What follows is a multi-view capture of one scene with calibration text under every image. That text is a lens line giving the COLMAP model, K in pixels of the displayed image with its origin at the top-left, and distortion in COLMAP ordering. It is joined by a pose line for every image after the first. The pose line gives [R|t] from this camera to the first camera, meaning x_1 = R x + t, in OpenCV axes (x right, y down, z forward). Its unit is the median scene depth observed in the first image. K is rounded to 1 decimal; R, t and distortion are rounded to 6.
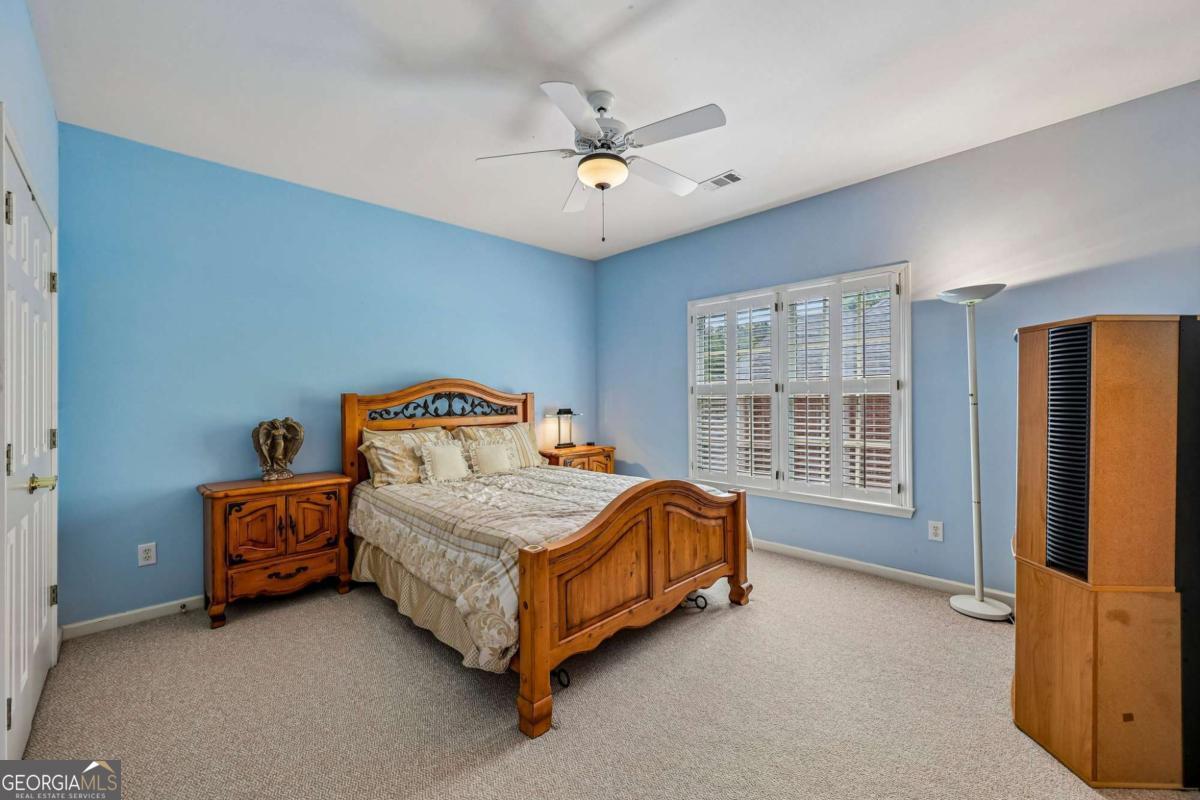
lens RADIAL K [[489.3, 0, 601.5], [0, 489.3, 400.8], [0, 0, 1]] dist [-0.001751, 0.000087]
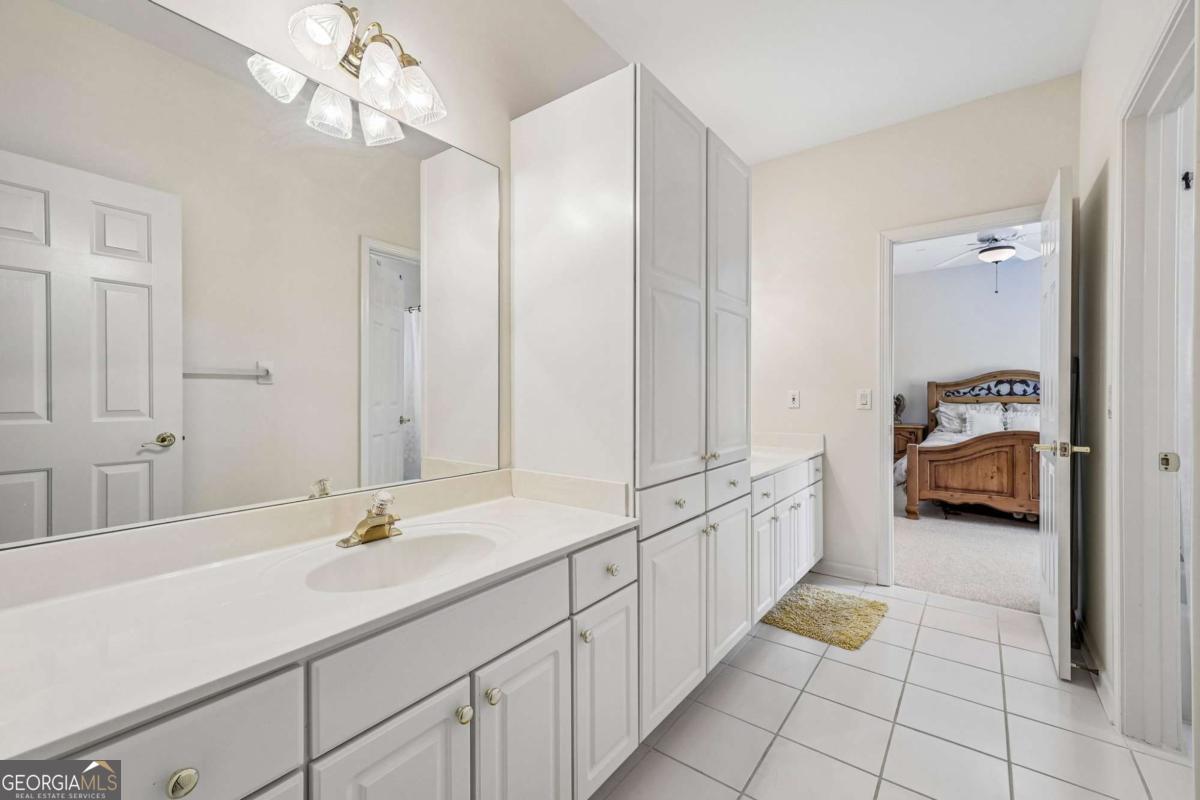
lens RADIAL K [[489.3, 0, 601.8], [0, 489.3, 395.3], [0, 0, 1]] dist [-0.001751, 0.000087]
pose [[0.143356, 0.008962, -0.989631, 1.056940], [0.002150, 0.999954, 0.009367, 0.015018], [0.989669, -0.003470, 0.143330, -0.454310]]
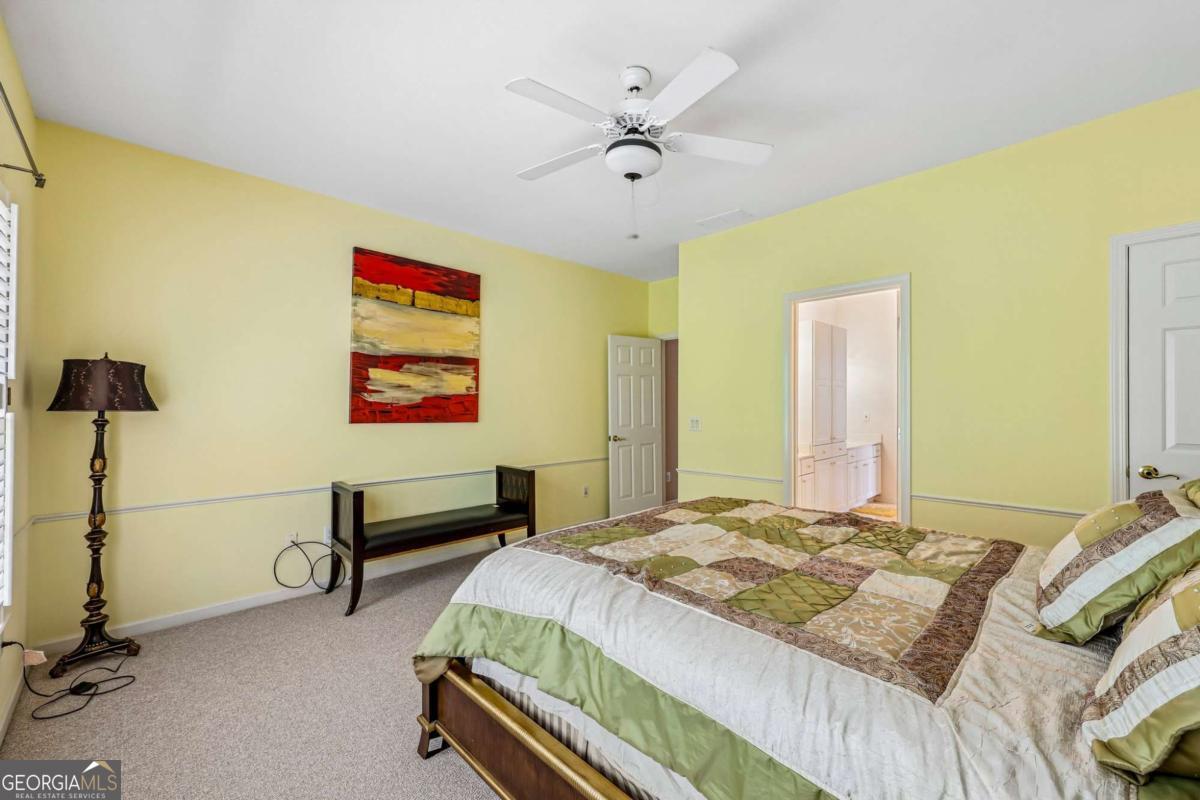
lens RADIAL K [[489.3, 0, 599.5], [0, 489.3, 401.8], [0, 0, 1]] dist [-0.001751, 0.000087]
pose [[0.002106, 0.002230, -0.999995, 2.645416], [-0.003541, 0.999991, 0.002223, -0.051759], [0.999992, 0.003536, 0.002114, -1.297446]]
